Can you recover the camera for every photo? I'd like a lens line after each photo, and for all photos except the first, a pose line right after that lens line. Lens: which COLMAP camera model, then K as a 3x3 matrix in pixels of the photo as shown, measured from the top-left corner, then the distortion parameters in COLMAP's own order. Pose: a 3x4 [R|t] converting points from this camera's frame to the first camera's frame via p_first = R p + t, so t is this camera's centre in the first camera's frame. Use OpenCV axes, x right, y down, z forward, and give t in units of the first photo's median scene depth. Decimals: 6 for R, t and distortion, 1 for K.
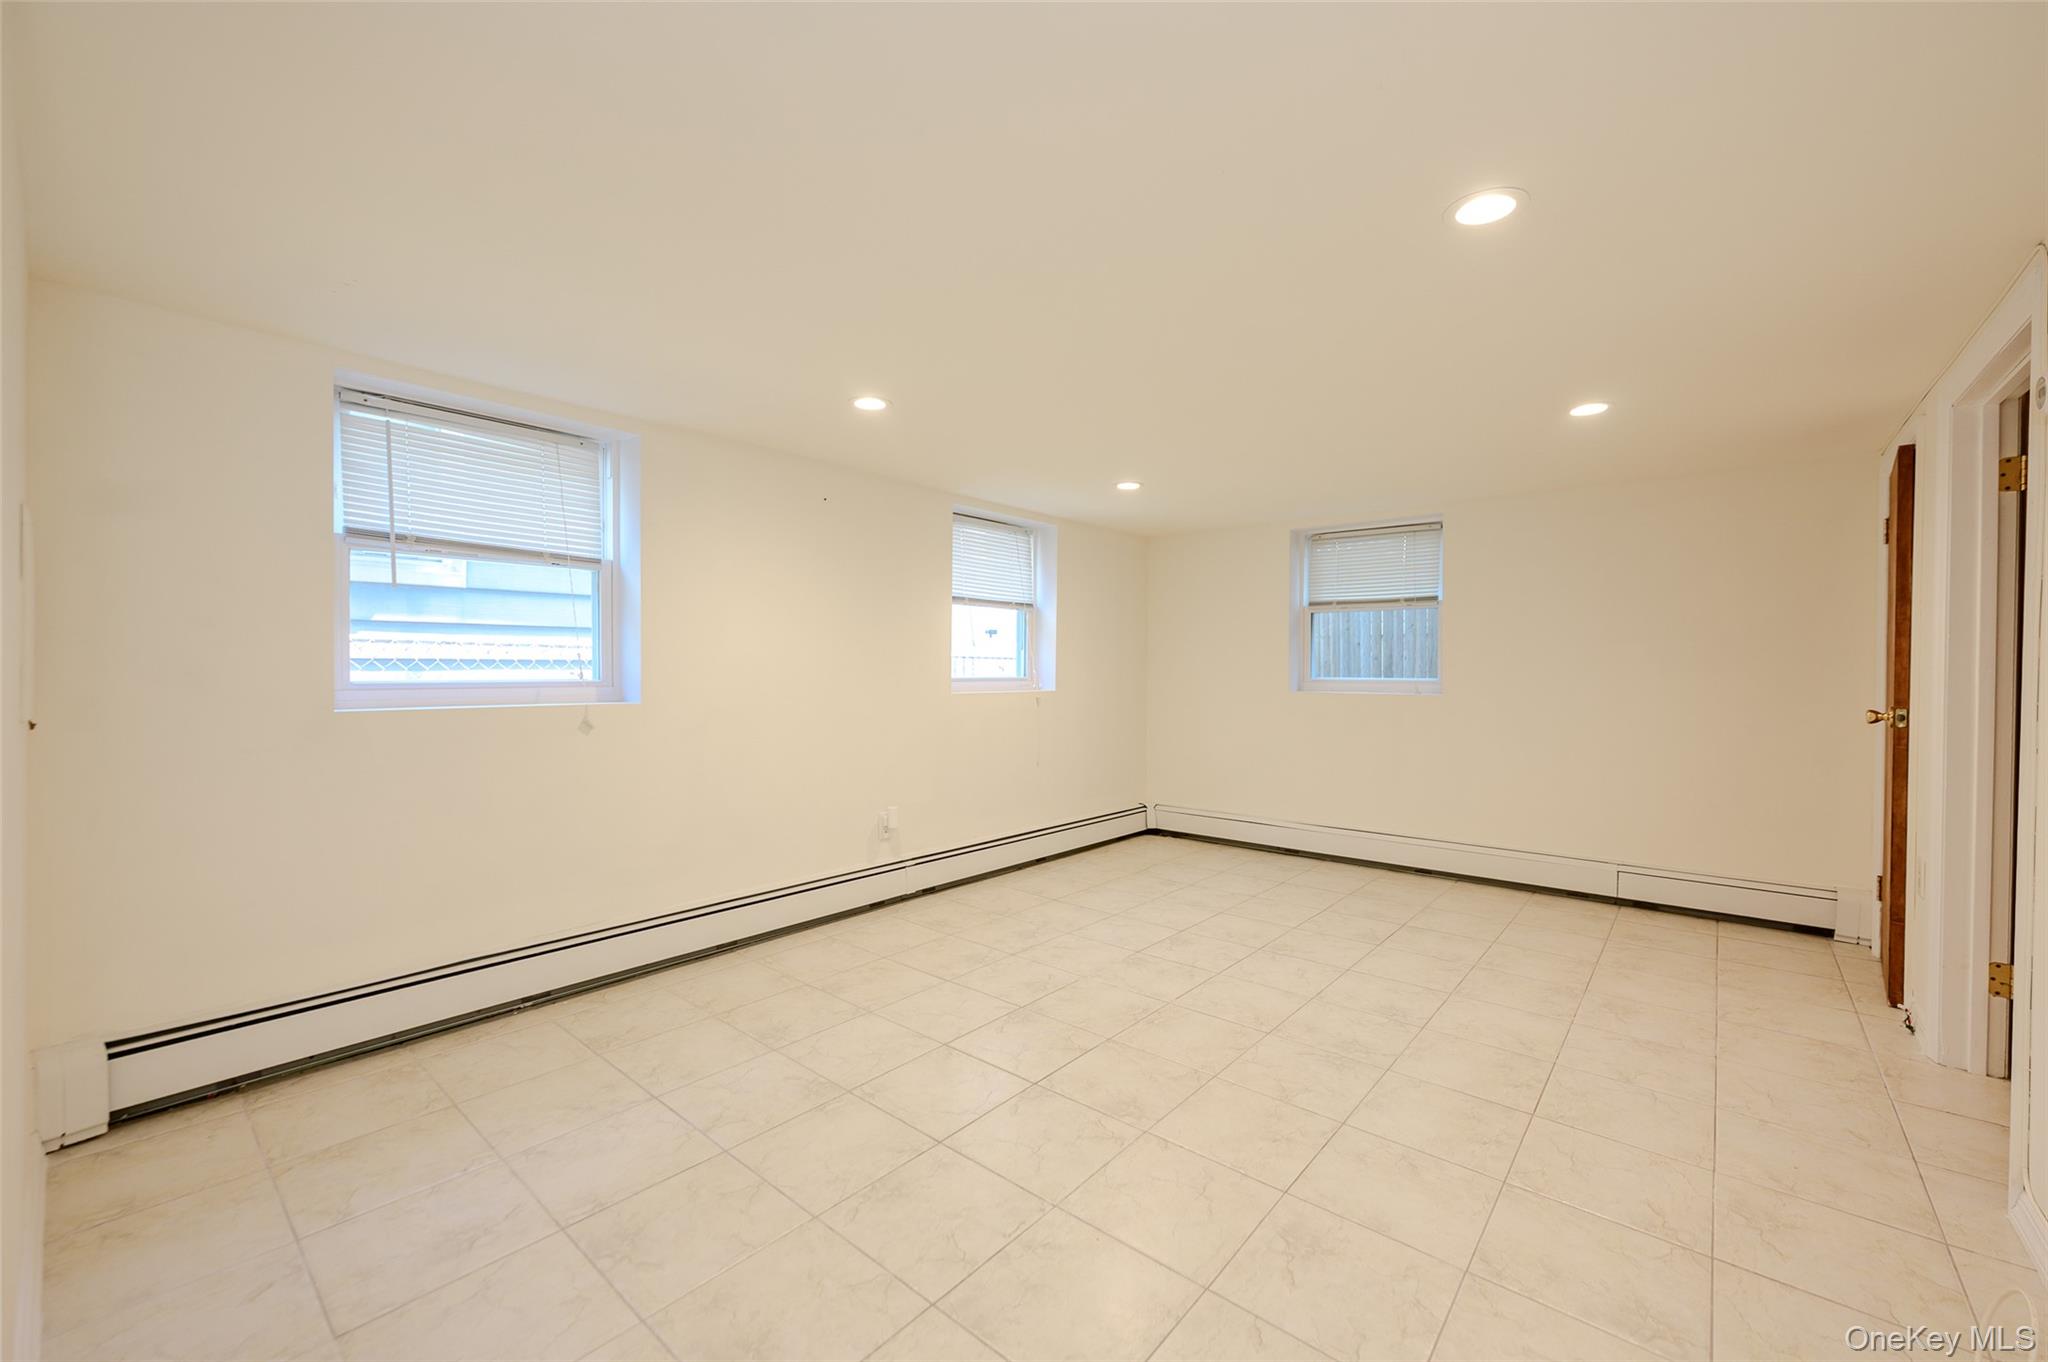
lens RADIAL K [[808.4, 0, 1032.2], [0, 808.4, 677.6], [0, 0, 1]] dist [-0.000542, -0.000100]
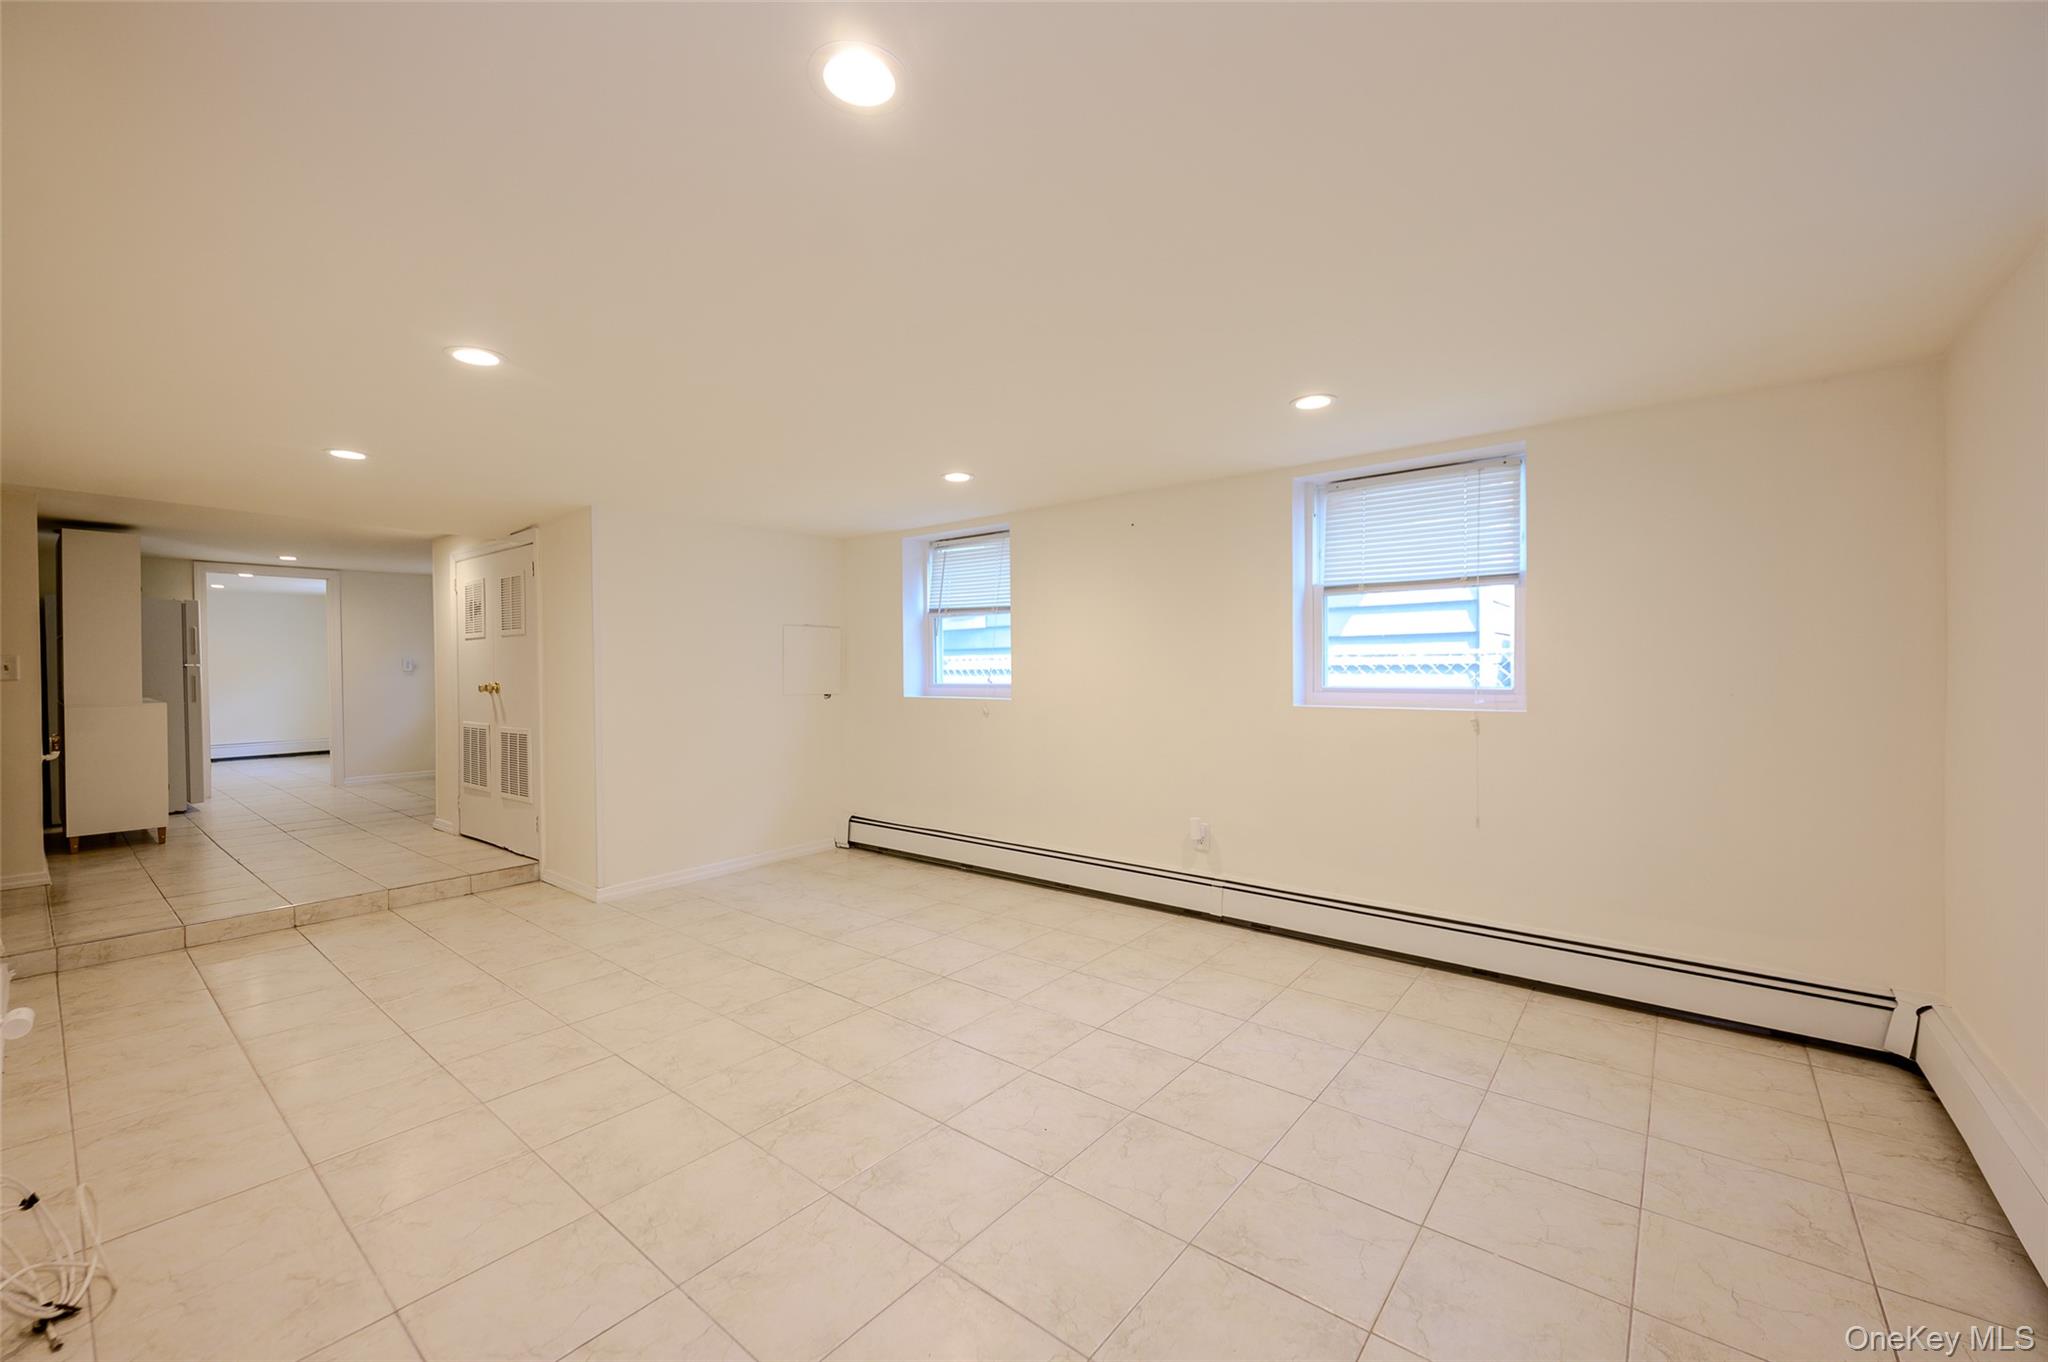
lens RADIAL K [[808.4, 0, 1032.2], [0, 808.4, 677.6], [0, 0, 1]] dist [-0.000542, -0.000100]
pose [[0.024687, 0.005565, -0.999680, 0.938907], [-0.003238, 0.999980, 0.005487, -0.017005], [0.999690, 0.003102, 0.024704, 0.912751]]
